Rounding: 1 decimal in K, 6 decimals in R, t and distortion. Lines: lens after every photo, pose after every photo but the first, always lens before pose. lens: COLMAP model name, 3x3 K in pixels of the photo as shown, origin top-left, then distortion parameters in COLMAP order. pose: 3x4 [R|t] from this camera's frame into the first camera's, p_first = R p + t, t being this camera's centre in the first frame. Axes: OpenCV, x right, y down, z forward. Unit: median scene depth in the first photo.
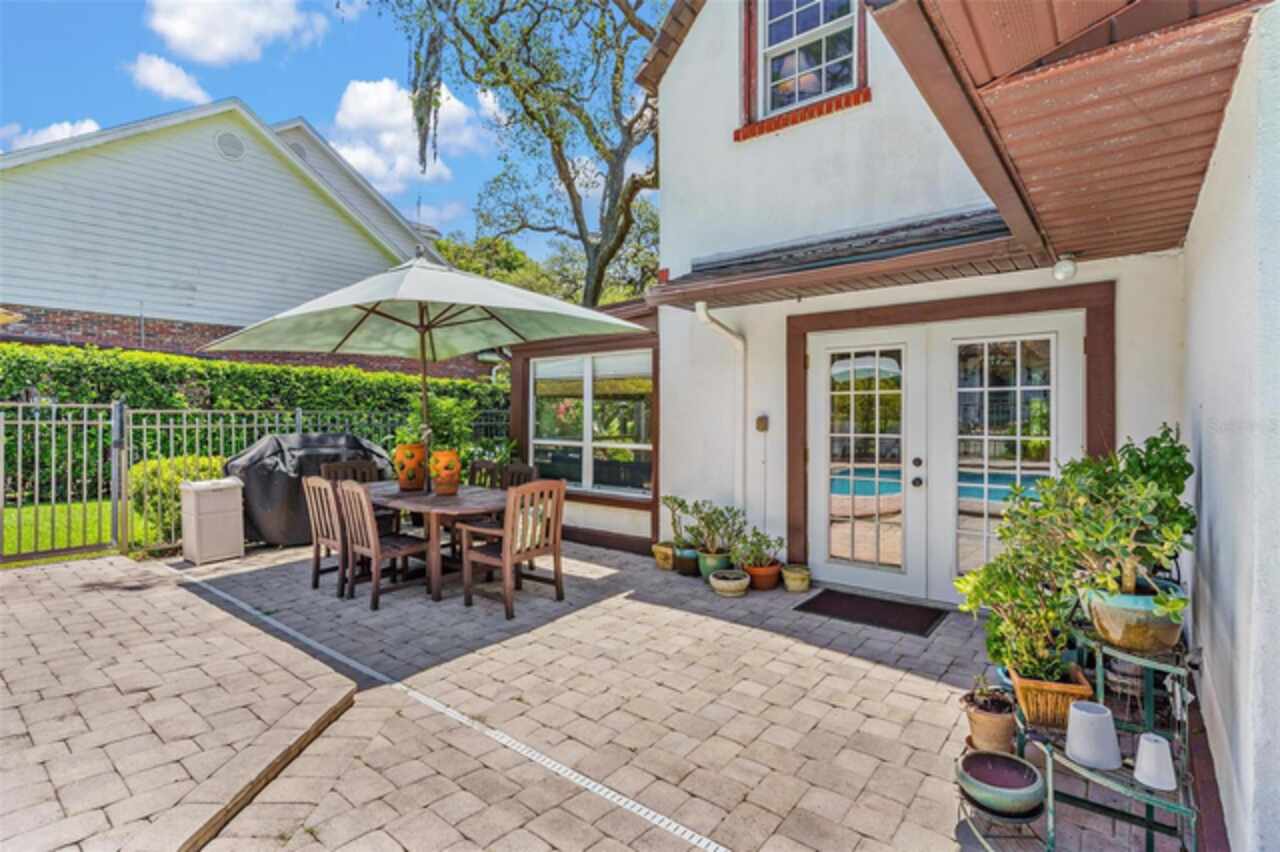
lens RADIAL K [[614.6, 0, 640.0], [0, 614.6, 428.2], [0, 0, 1]] dist [-0.000860, 0.000333]
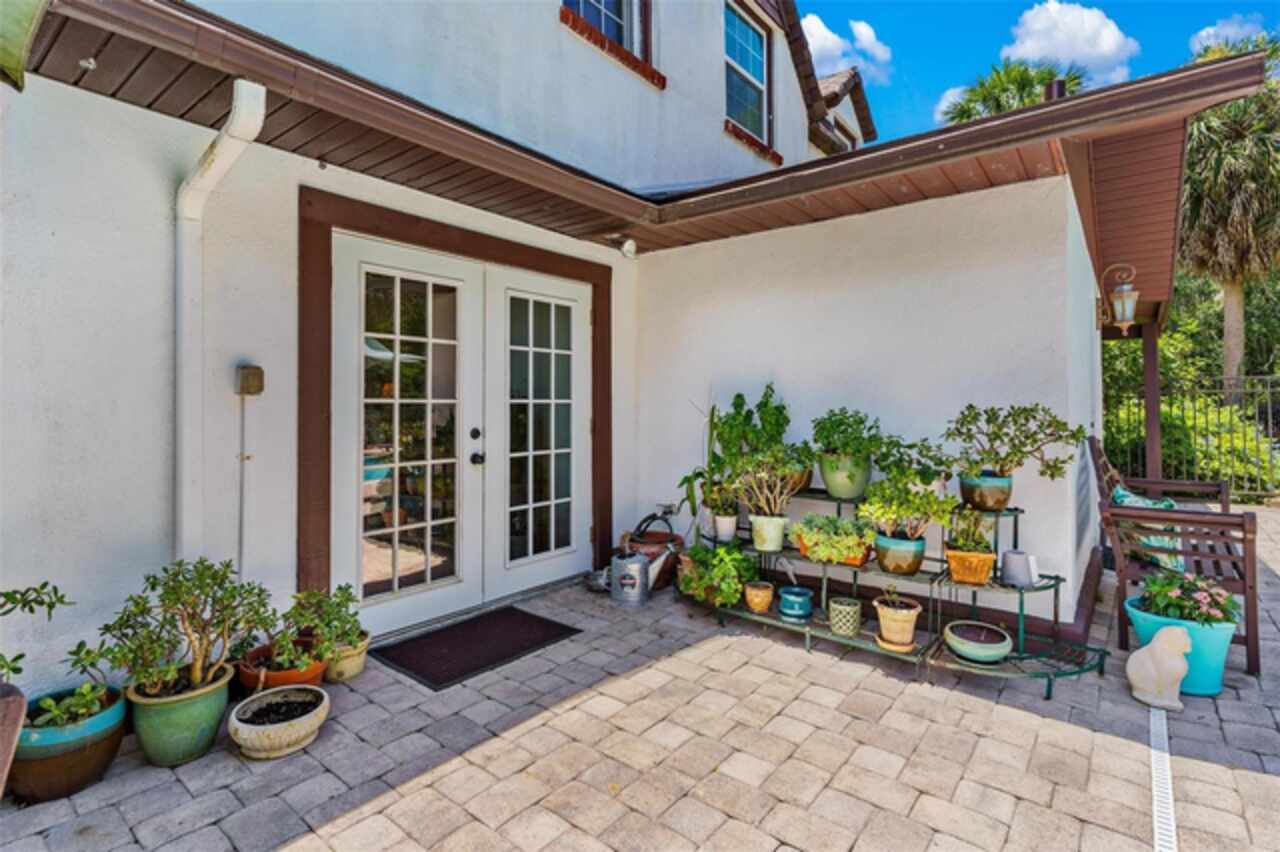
lens RADIAL K [[619.6, 0, 640.4], [0, 619.6, 396.2], [0, 0, 1]] dist [-0.000679, -0.000007]
pose [[-0.004944, 0.014301, 0.999886, -0.371593], [0.018578, 0.999726, -0.014207, 0.023650], [-0.999815, 0.018506, -0.005208, 0.840764]]
